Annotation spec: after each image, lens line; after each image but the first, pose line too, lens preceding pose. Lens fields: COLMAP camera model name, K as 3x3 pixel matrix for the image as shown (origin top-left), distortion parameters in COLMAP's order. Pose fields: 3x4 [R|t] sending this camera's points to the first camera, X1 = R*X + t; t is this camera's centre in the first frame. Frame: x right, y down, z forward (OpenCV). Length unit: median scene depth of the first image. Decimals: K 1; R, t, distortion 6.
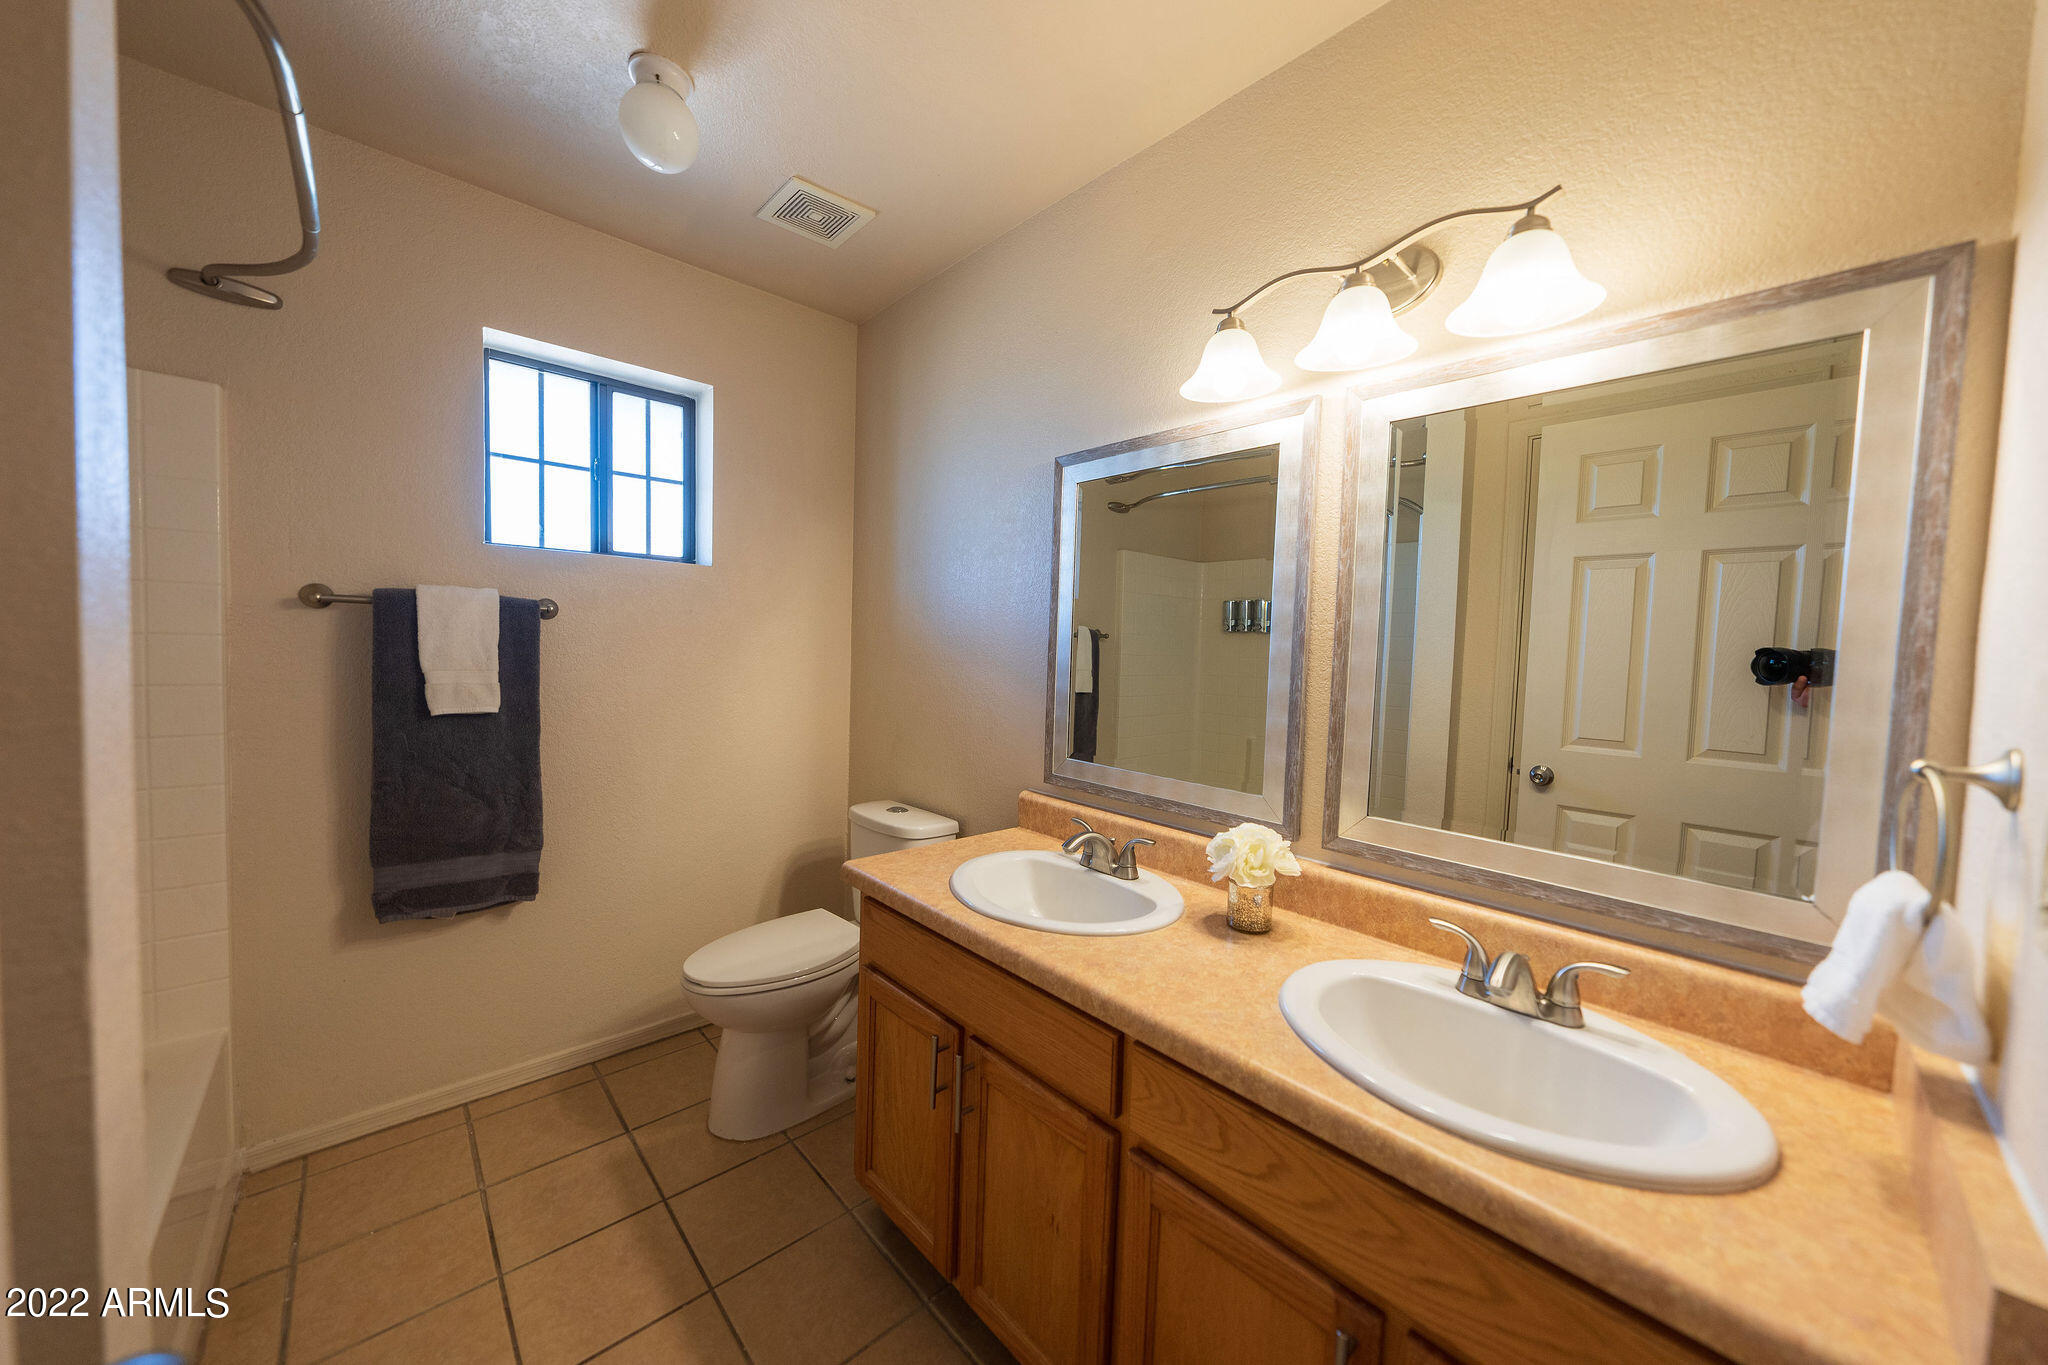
lens RADIAL K [[695.4, 0, 1035.2], [0, 695.4, 680.4], [0, 0, 1]] dist [-0.006443, 0.000071]
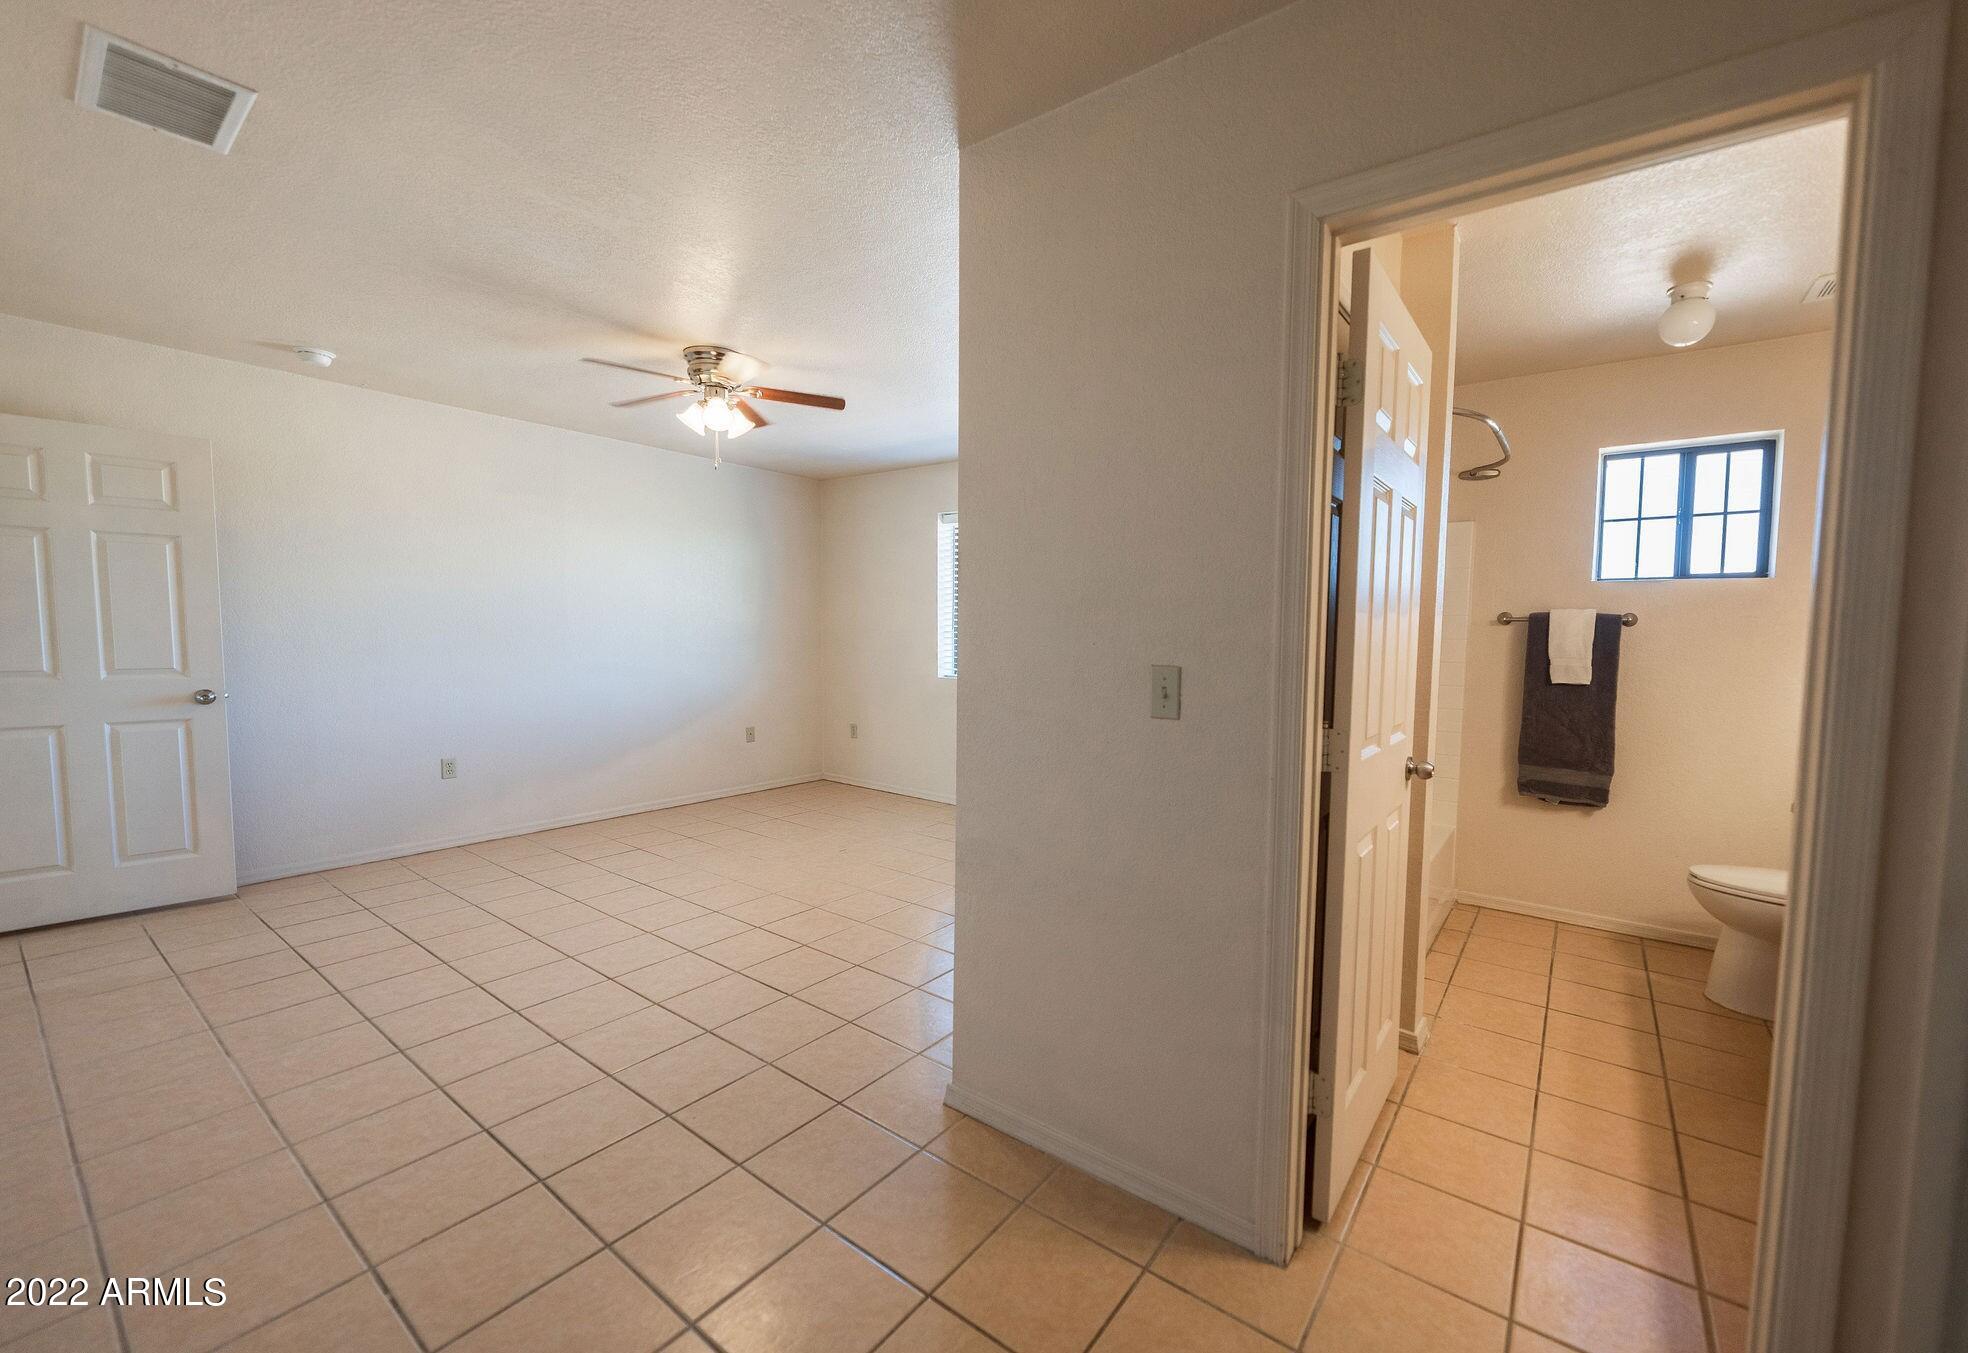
lens RADIAL K [[811.3, 0, 988.0], [0, 811.3, 679.3], [0, 0, 1]] dist [-0.012044, 0.000035]
pose [[0.157262, 0.036428, -0.986885, 0.847612], [-0.052632, 0.998208, 0.028458, 0.052085], [0.986153, 0.047467, 0.158897, -0.680595]]
